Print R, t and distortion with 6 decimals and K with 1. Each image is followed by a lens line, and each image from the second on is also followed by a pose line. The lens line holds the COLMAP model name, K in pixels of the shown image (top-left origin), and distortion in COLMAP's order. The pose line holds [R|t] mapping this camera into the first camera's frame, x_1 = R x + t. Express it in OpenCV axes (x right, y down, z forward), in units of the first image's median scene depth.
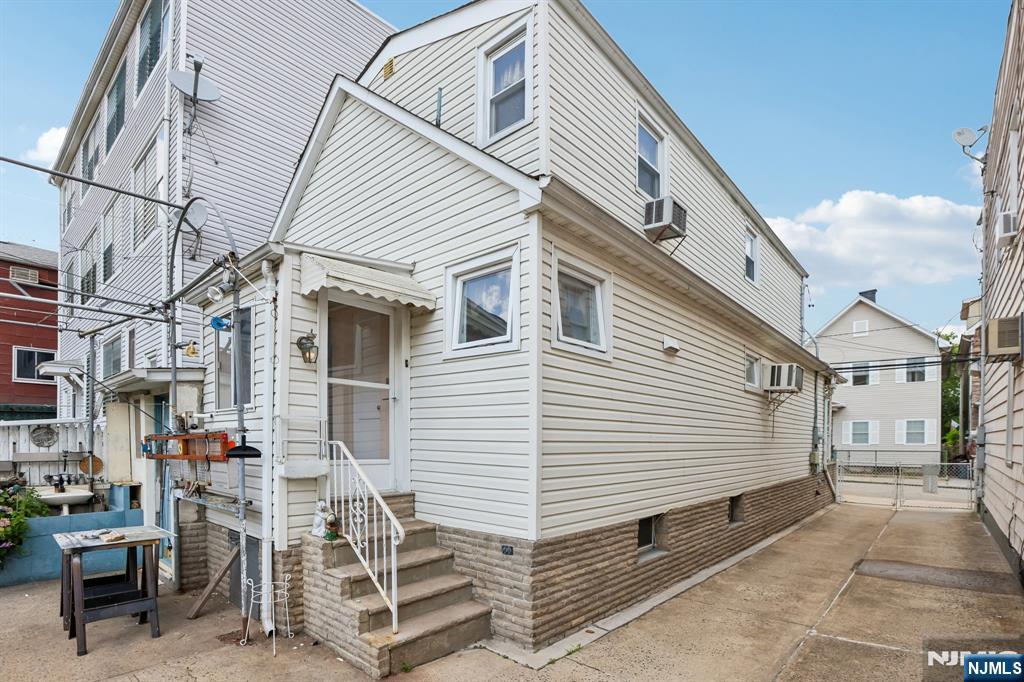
lens RADIAL K [[504.2, 0, 530.9], [0, 504.2, 450.3], [0, 0, 1]] dist [-0.049240, 0.022060]
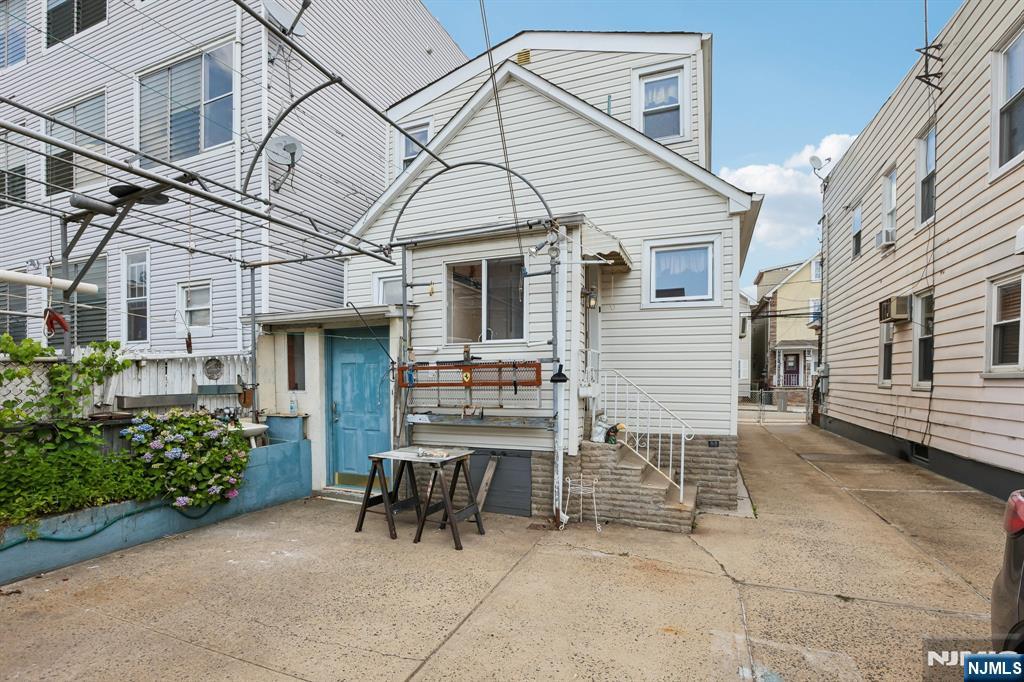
lens RADIAL K [[494.8, 0, 512.3], [0, 494.8, 398.4], [0, 0, 1]] dist [-0.049617, 0.019575]
pose [[0.945123, -0.020619, 0.326064, -0.773640], [0.015850, 0.999725, 0.017275, 0.024519], [-0.326331, -0.011159, 0.945190, -0.106370]]
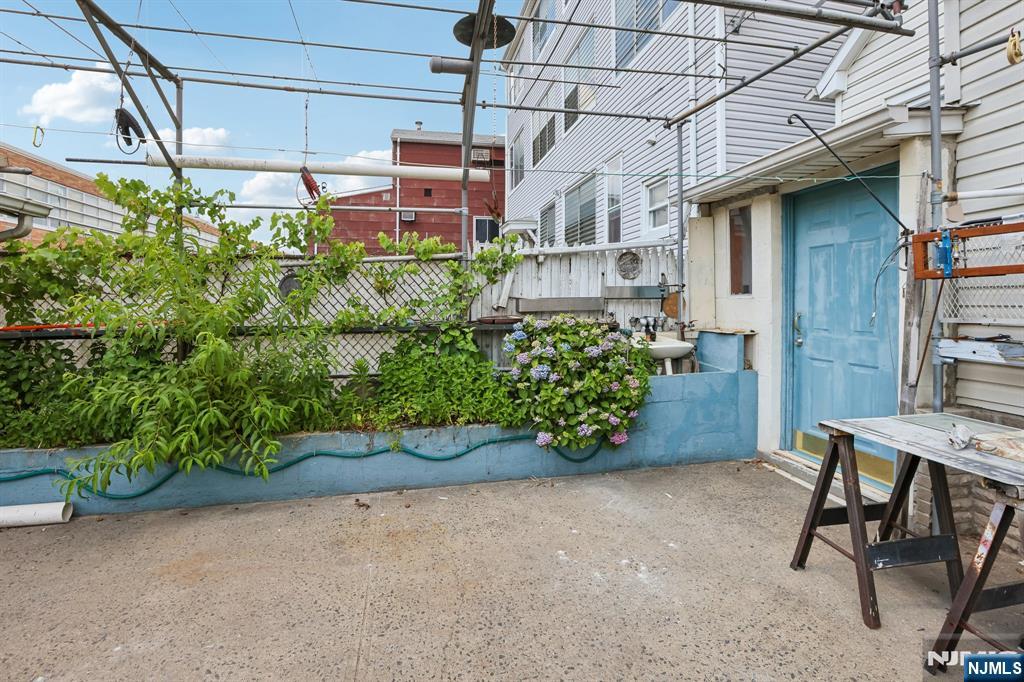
lens RADIAL K [[504.8, 0, 524.2], [0, 504.8, 311.0], [0, 0, 1]] dist [-0.057350, 0.020311]
pose [[0.805029, -0.000547, -0.593235, -0.690726], [-0.003320, 0.999980, -0.005428, 0.047565], [0.593226, 0.006339, 0.805011, 0.303951]]
